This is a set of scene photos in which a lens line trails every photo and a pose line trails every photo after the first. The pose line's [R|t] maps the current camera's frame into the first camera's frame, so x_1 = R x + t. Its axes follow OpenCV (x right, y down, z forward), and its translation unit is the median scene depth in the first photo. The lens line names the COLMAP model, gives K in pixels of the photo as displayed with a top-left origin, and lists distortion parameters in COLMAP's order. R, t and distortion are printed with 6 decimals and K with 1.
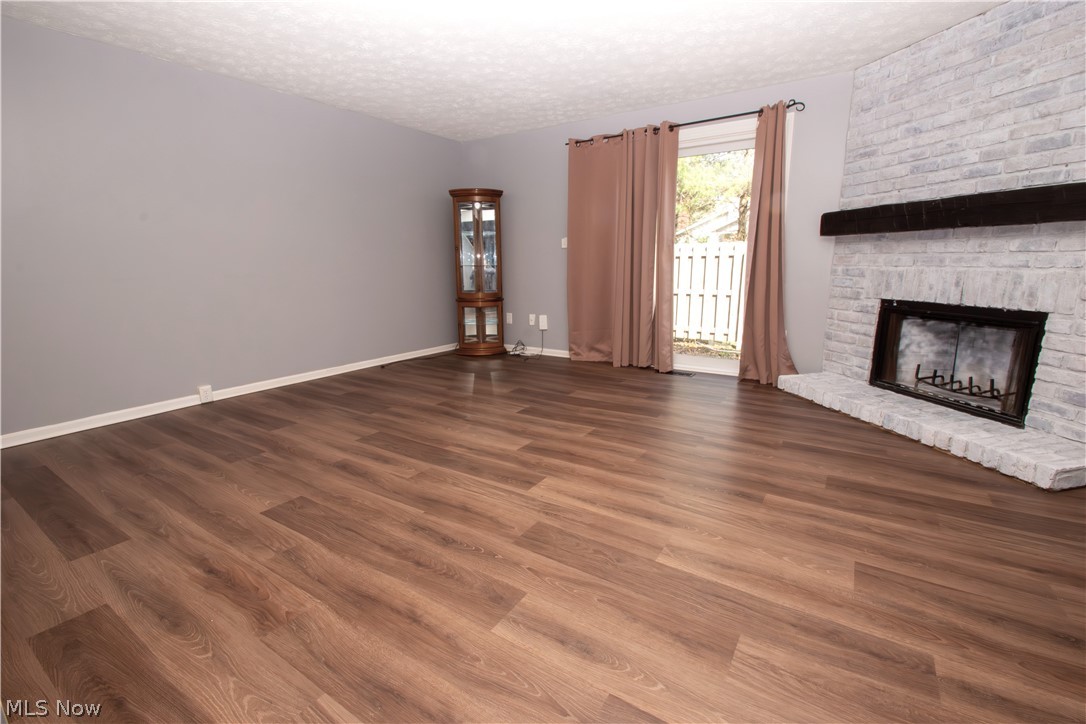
lens RADIAL K [[478.9, 0, 546.2], [0, 478.9, 360.7], [0, 0, 1]] dist [0.011982, -0.016152]
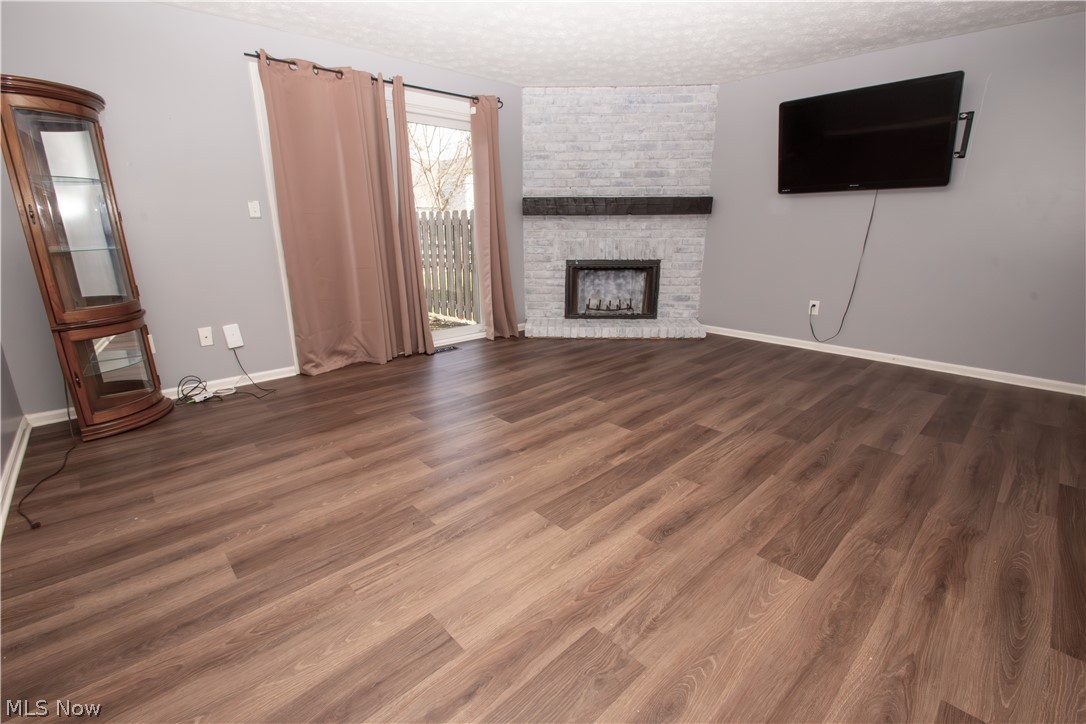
lens RADIAL K [[478.9, 0, 546.2], [0, 478.9, 360.7], [0, 0, 1]] dist [0.011982, -0.016152]
pose [[0.236399, -0.259504, 0.936362, -0.930804], [0.196341, 0.956554, 0.215531, -0.190480], [-0.951612, 0.132895, 0.277079, 0.803742]]
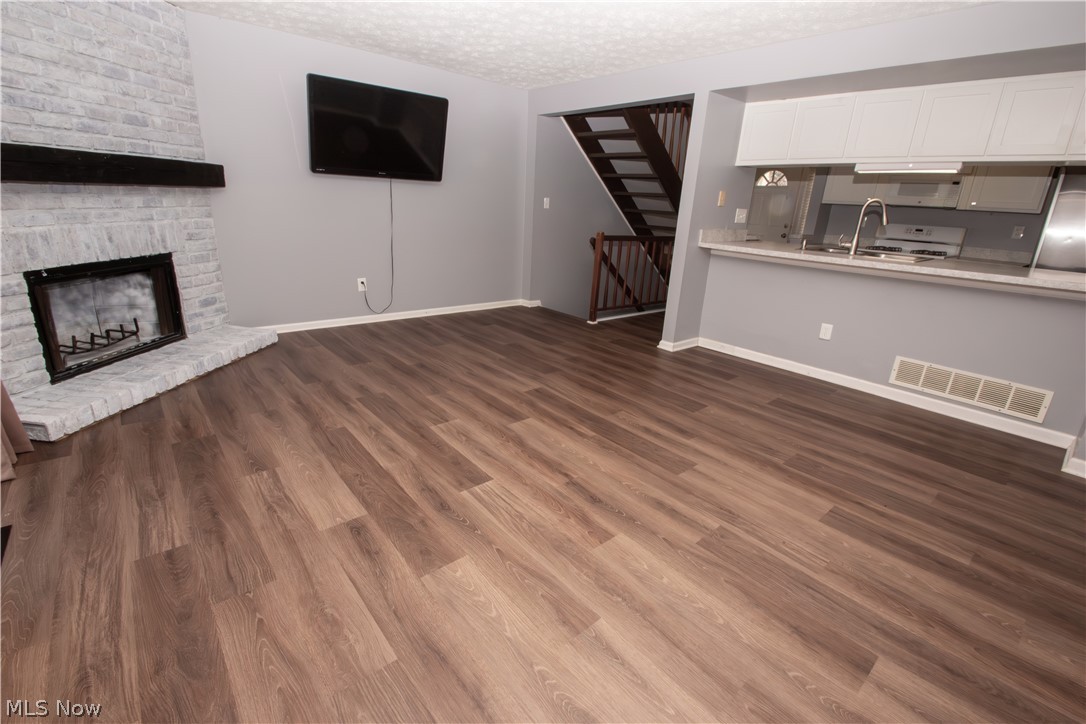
lens RADIAL K [[478.9, 0, 546.2], [0, 478.9, 360.7], [0, 0, 1]] dist [0.011982, -0.016152]
pose [[-0.958255, -0.129533, 0.254888, -0.326613], [0.012054, 0.872388, 0.488665, -0.416698], [-0.285659, 0.471338, -0.834409, 1.685497]]
